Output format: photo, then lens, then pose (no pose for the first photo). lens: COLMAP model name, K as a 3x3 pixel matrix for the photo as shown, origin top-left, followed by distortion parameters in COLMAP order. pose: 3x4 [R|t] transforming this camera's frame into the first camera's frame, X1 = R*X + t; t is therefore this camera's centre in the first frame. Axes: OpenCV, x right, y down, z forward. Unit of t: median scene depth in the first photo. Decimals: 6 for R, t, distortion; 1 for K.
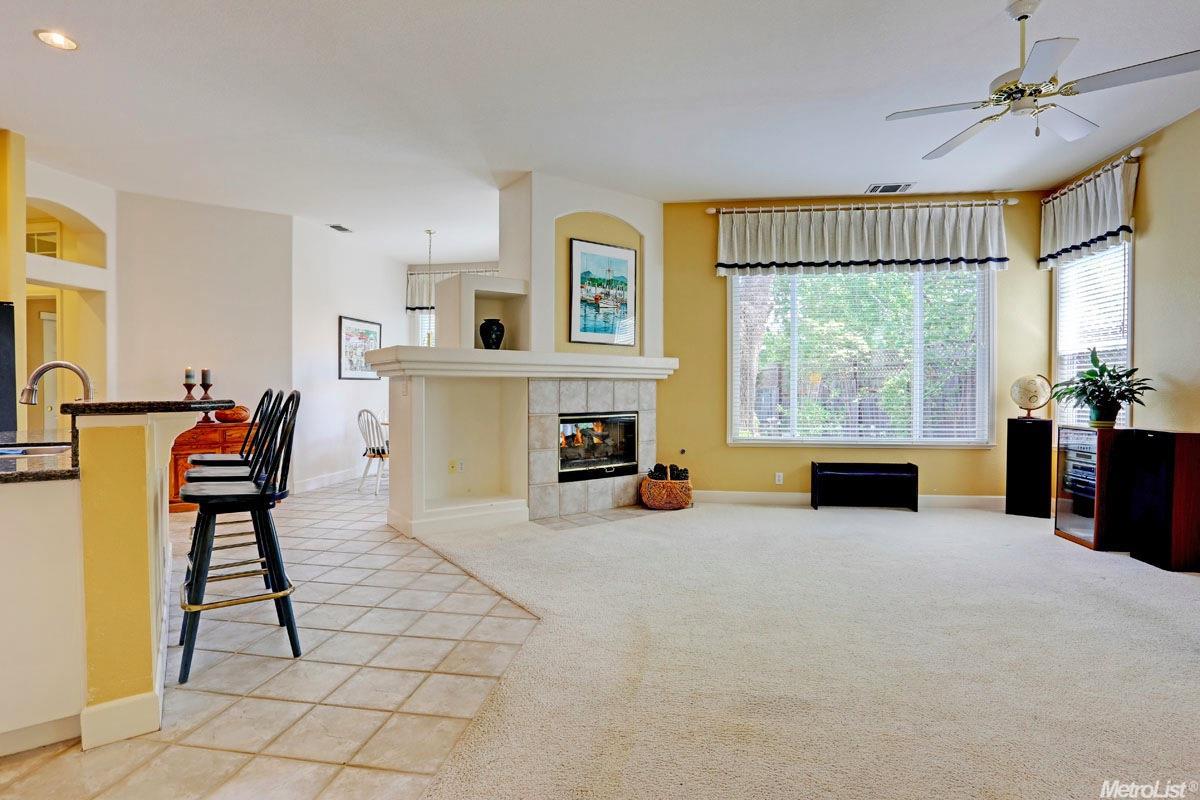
lens RADIAL K [[585.1, 0, 602.3], [0, 585.1, 392.6], [0, 0, 1]] dist [-0.077515, 0.033700]
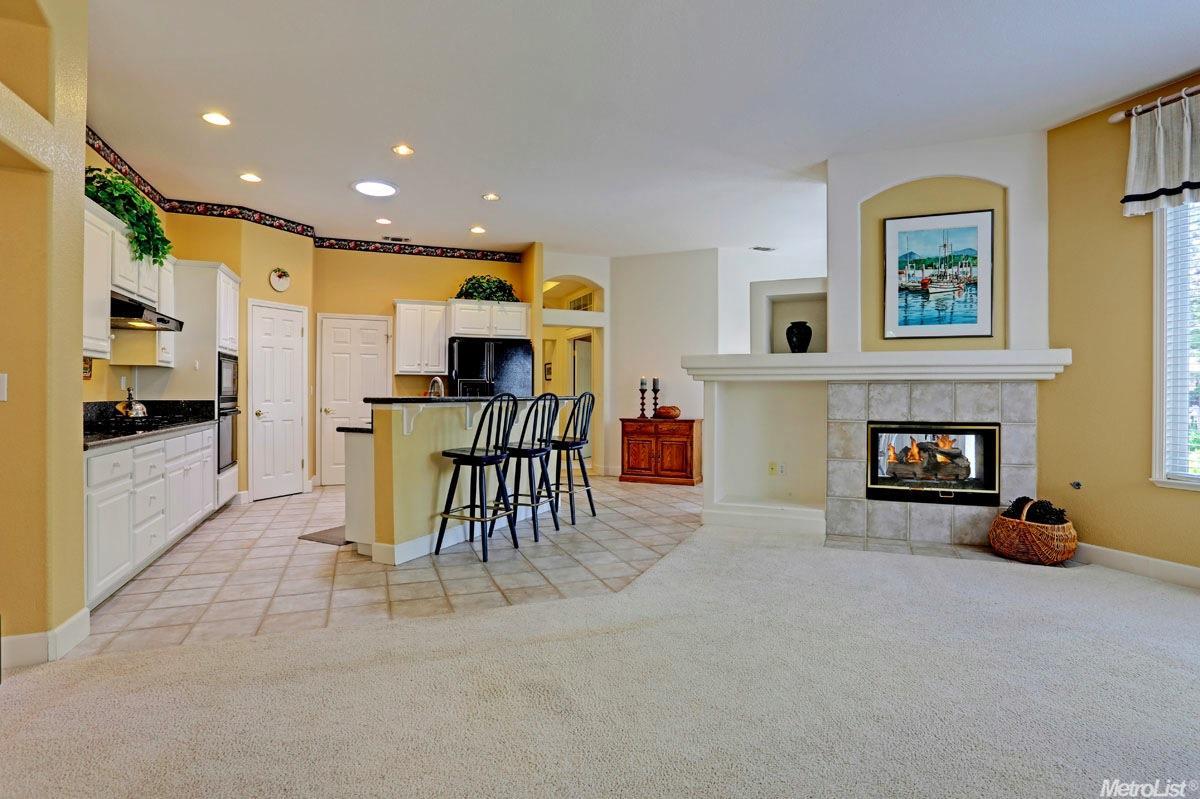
lens RADIAL K [[585.1, 0, 602.3], [0, 585.1, 392.1], [0, 0, 1]] dist [-0.077515, 0.033700]
pose [[0.513312, -0.000388, -0.858202, 0.448265], [-0.008677, 0.999946, -0.005642, 0.000601], [0.858158, 0.010343, 0.513281, 0.199567]]
